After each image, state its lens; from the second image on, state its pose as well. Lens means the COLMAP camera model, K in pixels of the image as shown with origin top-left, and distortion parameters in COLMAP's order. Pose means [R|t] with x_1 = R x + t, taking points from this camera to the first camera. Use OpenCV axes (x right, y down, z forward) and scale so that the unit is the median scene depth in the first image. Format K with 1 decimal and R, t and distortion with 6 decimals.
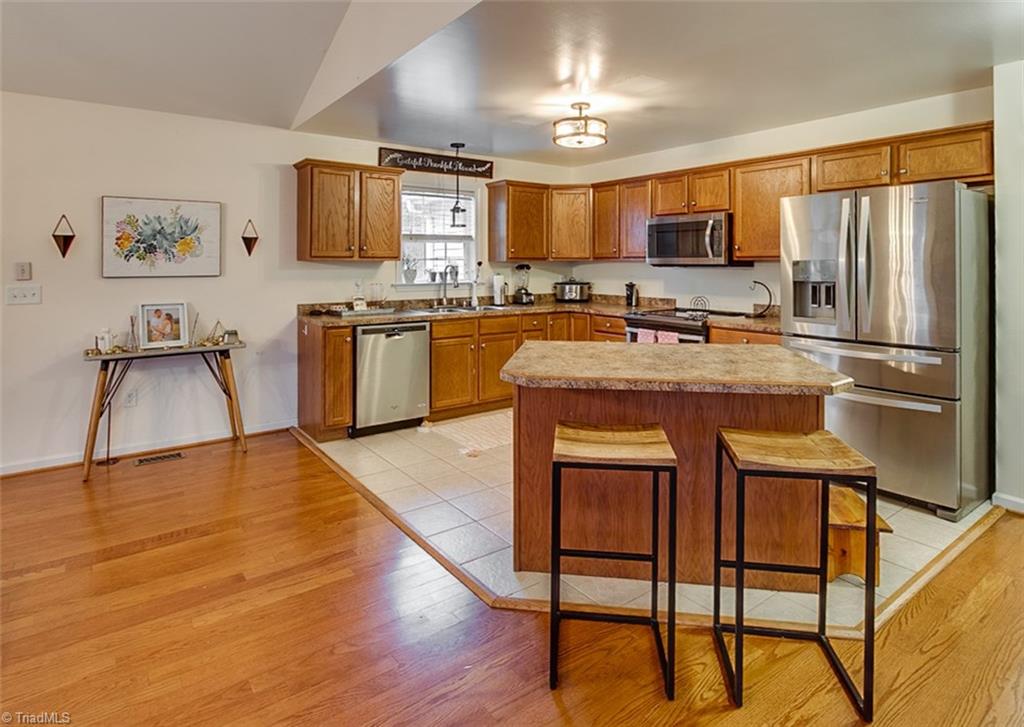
lens RADIAL K [[563.2, 0, 529.2], [0, 563.2, 264.8], [0, 0, 1]] dist [0.004666, 0.003034]
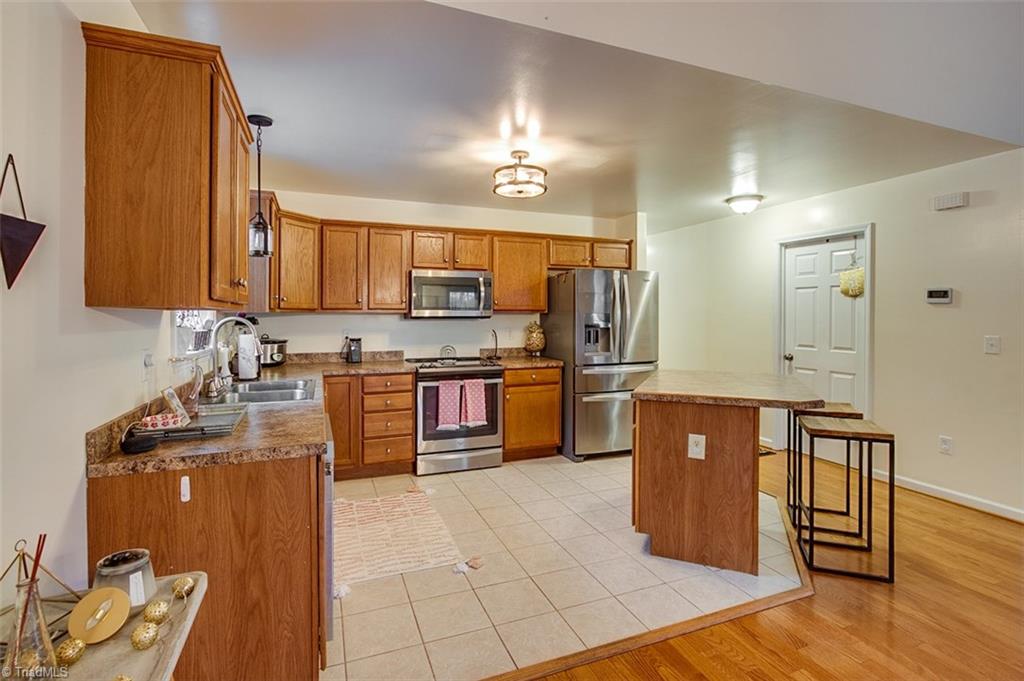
lens RADIAL K [[490.9, 0, 514.4], [0, 490.9, 321.2], [0, 0, 1]] dist [-0.007470, -0.000395]
pose [[0.272427, -0.011143, 0.962112, -0.630107], [0.004786, 0.999936, 0.010226, -0.000419], [-0.962164, 0.001818, 0.272463, 0.668806]]
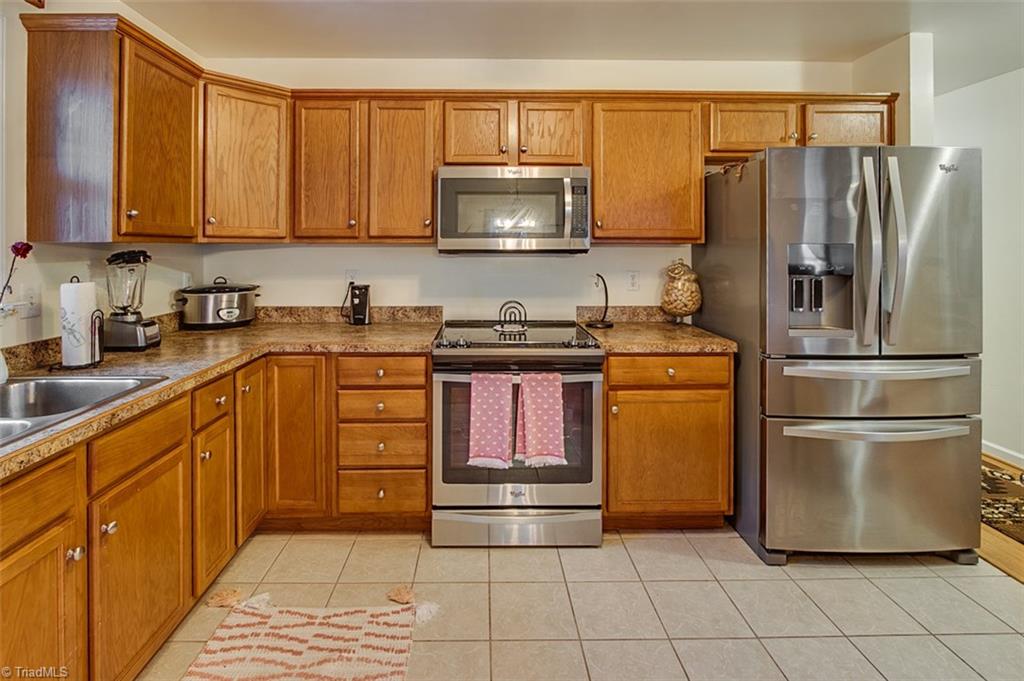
lens RADIAL K [[507.7, 0, 477.7], [0, 507.7, 248.3], [0, 0, 1]] dist [-0.012087, 0.000335]
pose [[0.614535, 0.000327, 0.788889, -0.179828], [0.003566, 0.999989, -0.003192, -0.000678], [-0.788881, 0.004774, 0.614527, 0.743169]]
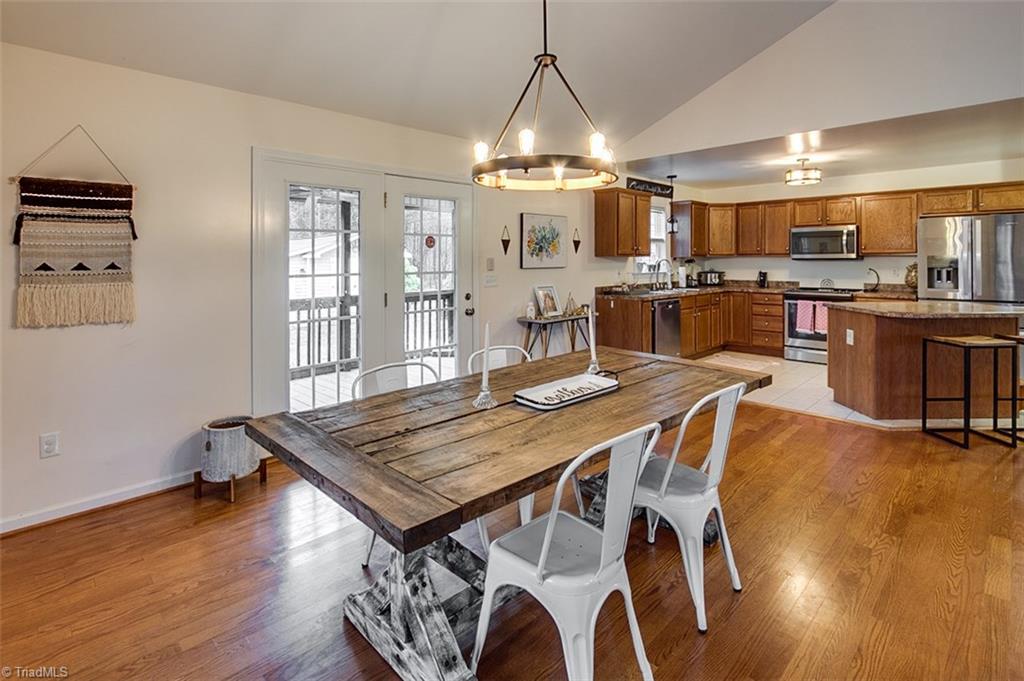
lens RADIAL K [[523.8, 0, 532.9], [0, 523.8, 258.4], [0, 0, 1]] dist [0.000959, -0.000545]
pose [[0.983981, -0.004563, 0.178215, -0.808316], [0.005777, 0.999964, -0.006293, 0.004032], [-0.178180, 0.007221, 0.983971, -0.289782]]
